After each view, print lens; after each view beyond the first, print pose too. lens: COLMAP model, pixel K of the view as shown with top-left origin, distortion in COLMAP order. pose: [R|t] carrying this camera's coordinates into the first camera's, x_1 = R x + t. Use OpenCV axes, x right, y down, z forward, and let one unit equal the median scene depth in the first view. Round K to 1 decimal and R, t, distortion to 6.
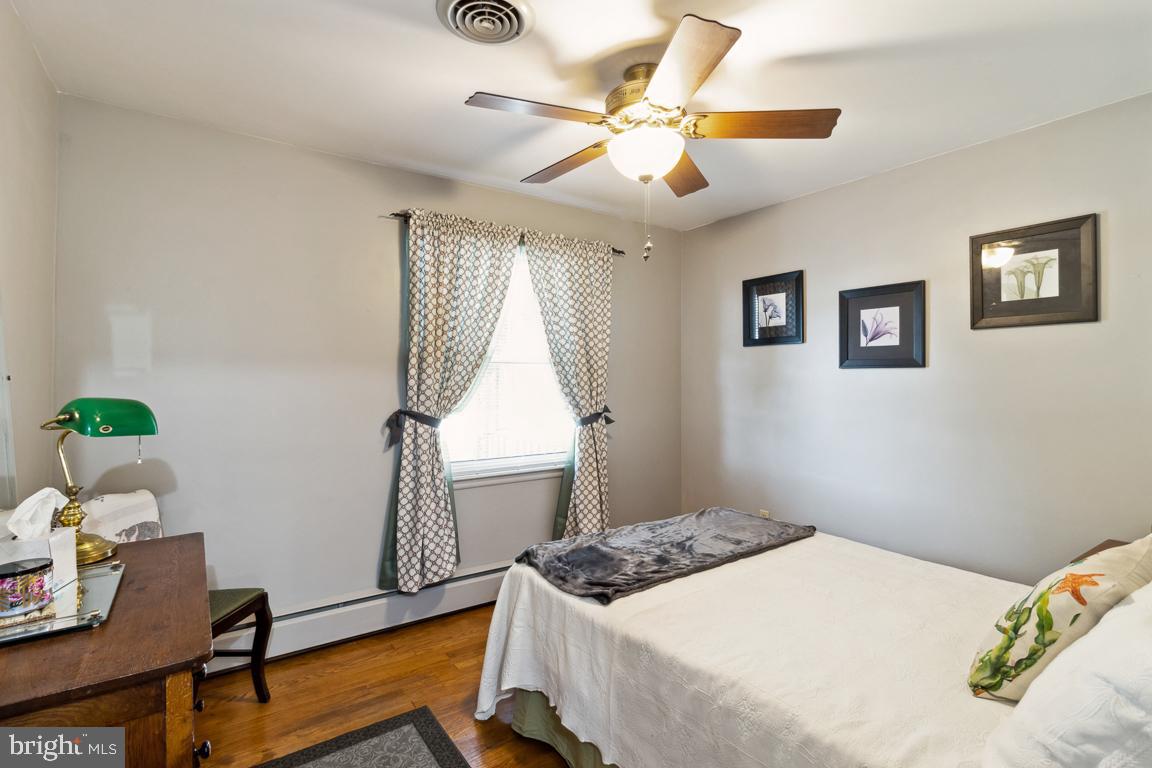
lens RADIAL K [[543.5, 0, 575.9], [0, 543.5, 379.6], [0, 0, 1]] dist [-0.000837, 0.000019]
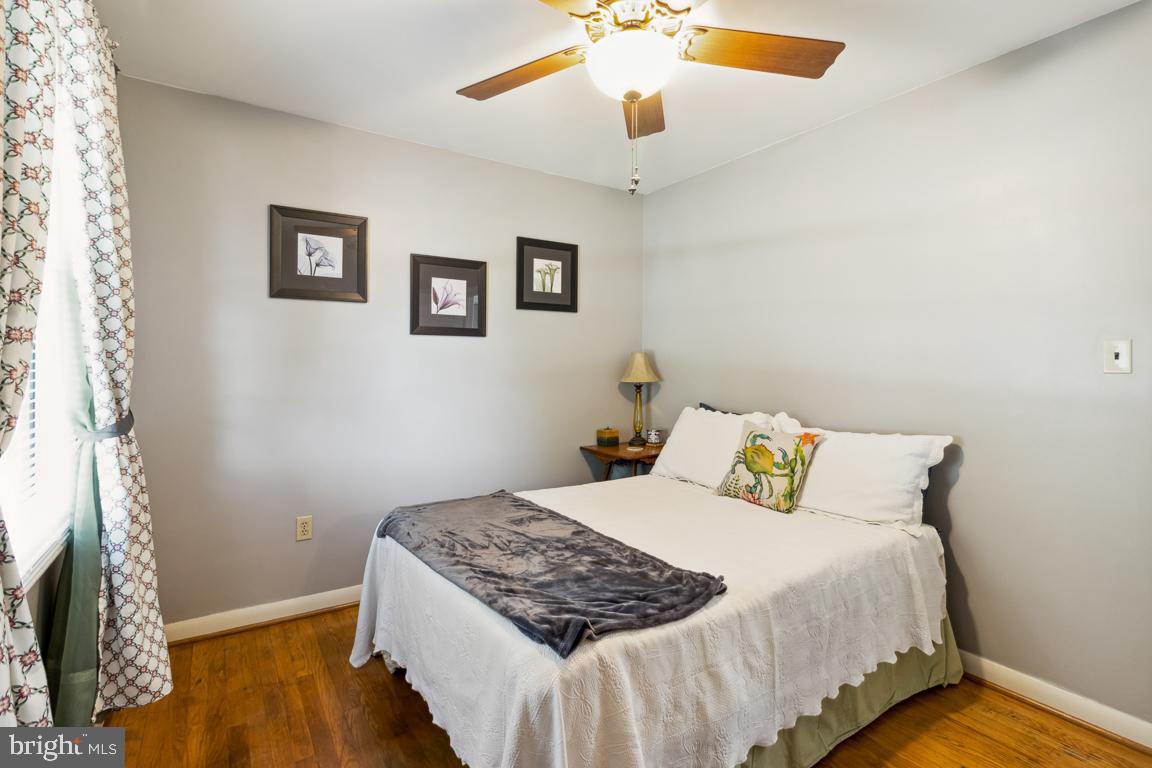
lens RADIAL K [[543.5, 0, 581.9], [0, 543.5, 363.9], [0, 0, 1]] dist [-0.000837, 0.000019]
pose [[0.022442, -0.004772, 0.999737, -0.499815], [-0.001186, 0.999988, 0.004800, 0.028061], [-0.999747, -0.001294, 0.022436, 0.737567]]
